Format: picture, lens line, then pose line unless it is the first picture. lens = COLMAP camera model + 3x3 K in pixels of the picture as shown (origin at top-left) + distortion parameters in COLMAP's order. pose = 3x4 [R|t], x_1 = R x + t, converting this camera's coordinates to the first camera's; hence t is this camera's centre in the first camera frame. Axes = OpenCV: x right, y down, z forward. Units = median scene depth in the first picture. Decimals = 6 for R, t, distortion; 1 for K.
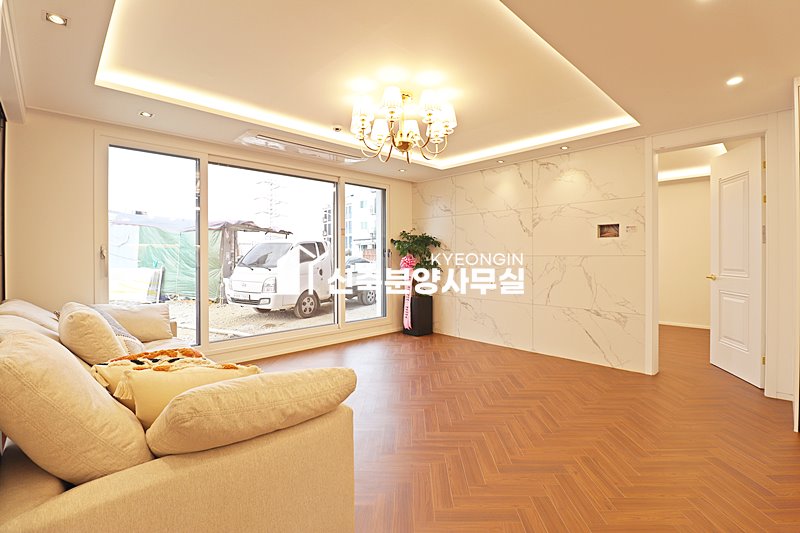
lens RADIAL K [[373.0, 0, 403.9], [0, 373.0, 259.7], [0, 0, 1]] dist [-0.013683, -0.005136]
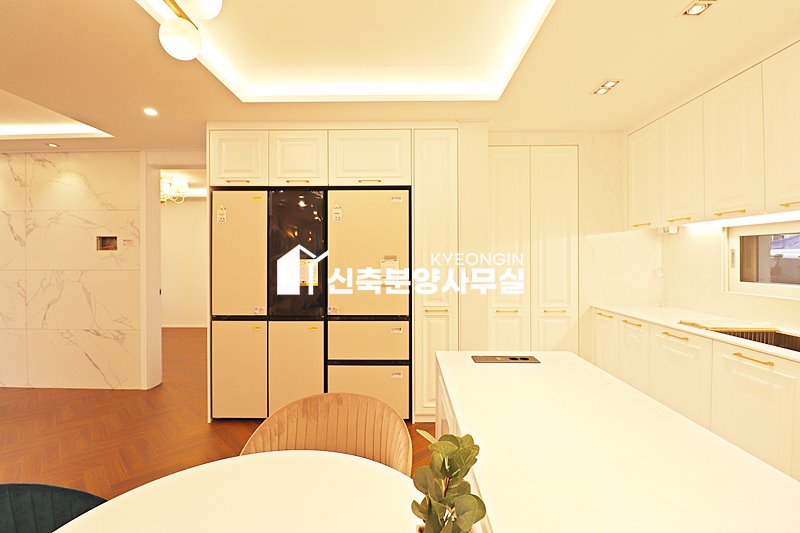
lens RADIAL K [[373.0, 0, 406.0], [0, 373.0, 263.1], [0, 0, 1]] dist [-0.013683, -0.005136]
pose [[0.676484, 0.003189, 0.736450, 0.362939], [0.007414, 0.999910, -0.011140, -0.011679], [-0.736420, 0.012996, 0.676400, -0.172546]]
